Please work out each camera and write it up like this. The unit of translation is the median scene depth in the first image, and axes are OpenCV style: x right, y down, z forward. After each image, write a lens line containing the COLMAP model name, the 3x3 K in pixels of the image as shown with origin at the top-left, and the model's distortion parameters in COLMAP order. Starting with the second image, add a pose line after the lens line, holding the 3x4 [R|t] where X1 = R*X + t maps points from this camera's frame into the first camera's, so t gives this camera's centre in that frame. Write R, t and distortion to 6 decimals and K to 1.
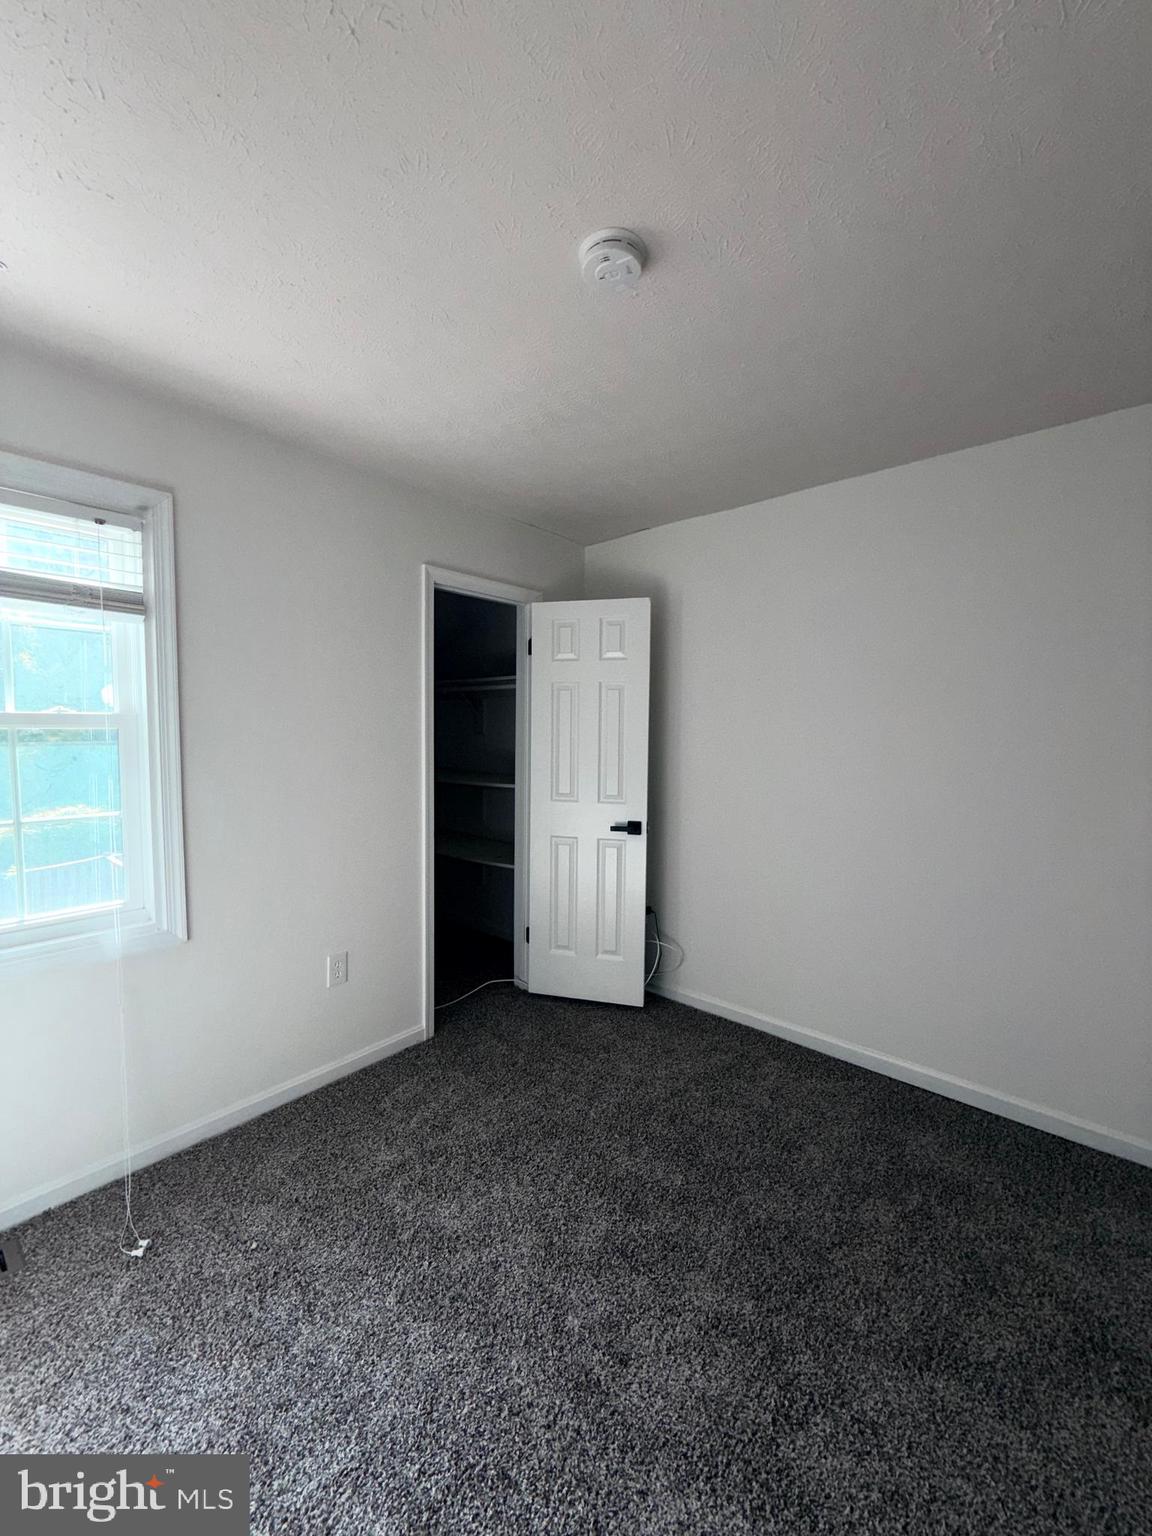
lens RADIAL K [[611.3, 0, 575.1], [0, 611.3, 764.7], [0, 0, 1]] dist [0.000251, -0.000273]
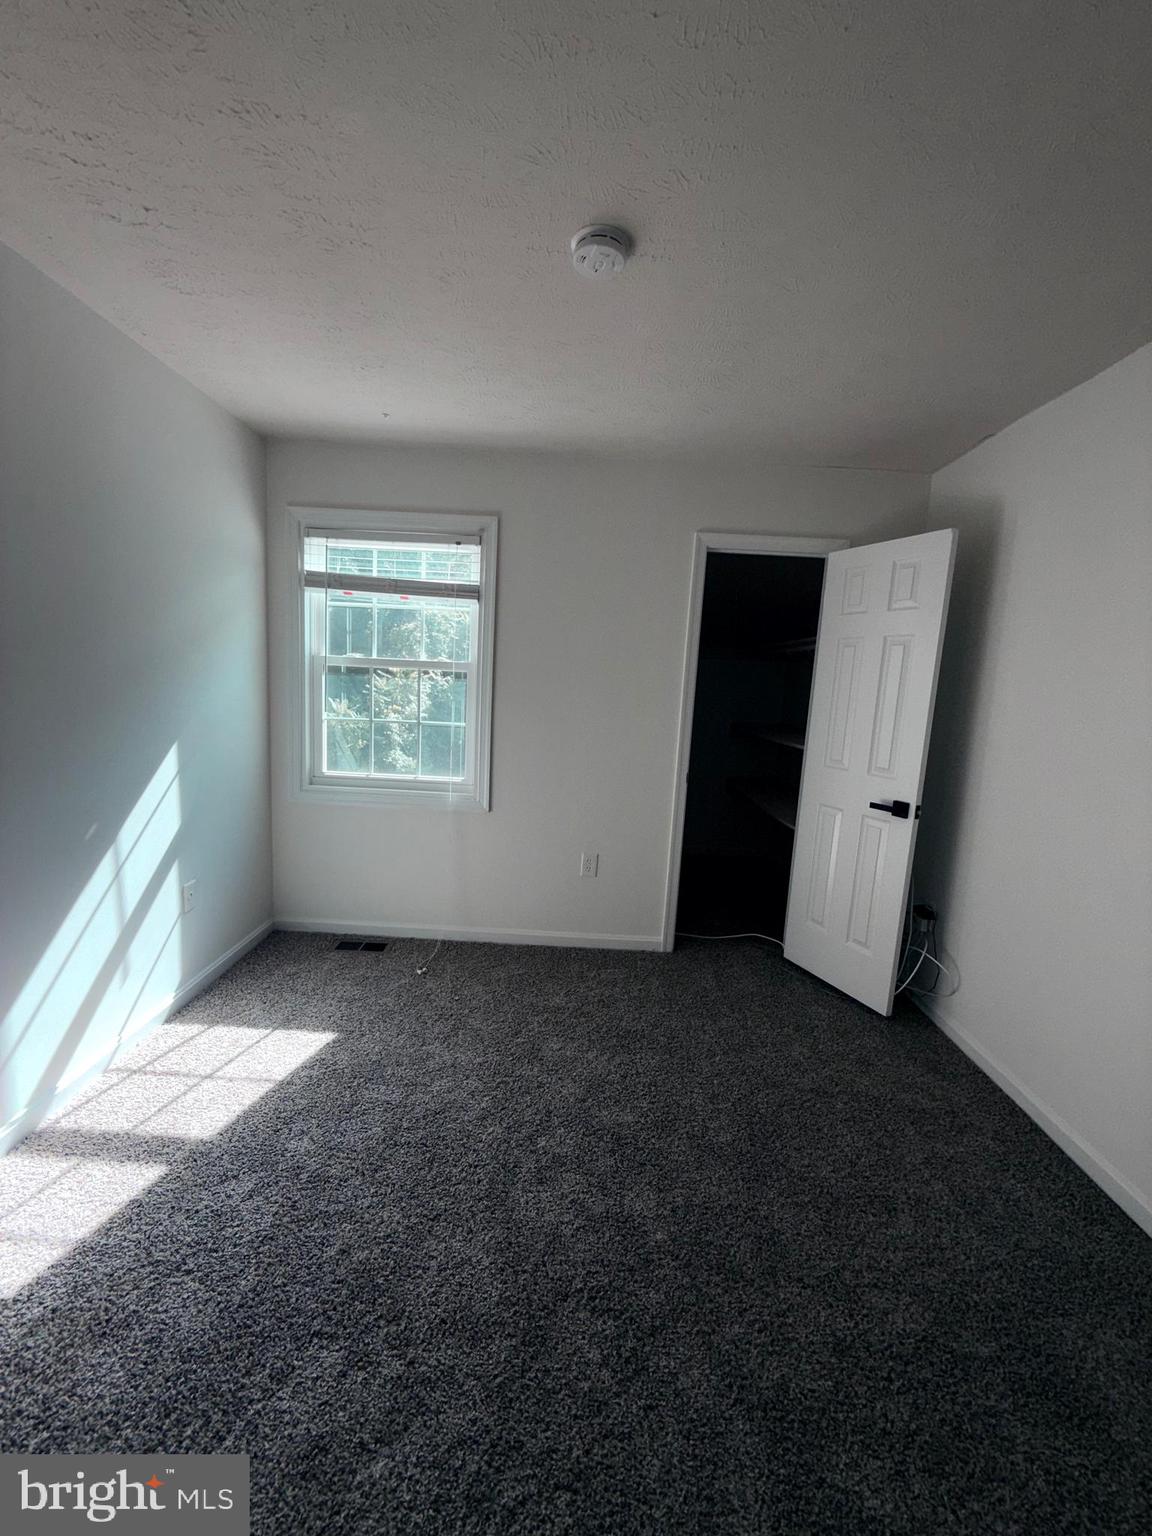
lens RADIAL K [[611.3, 0, 575.1], [0, 611.3, 764.7], [0, 0, 1]] dist [0.000251, -0.000273]
pose [[0.646170, 0.129348, -0.752153, 0.541854], [-0.092503, 0.991541, 0.091047, 0.008278], [0.757567, 0.010745, 0.652669, 0.129934]]
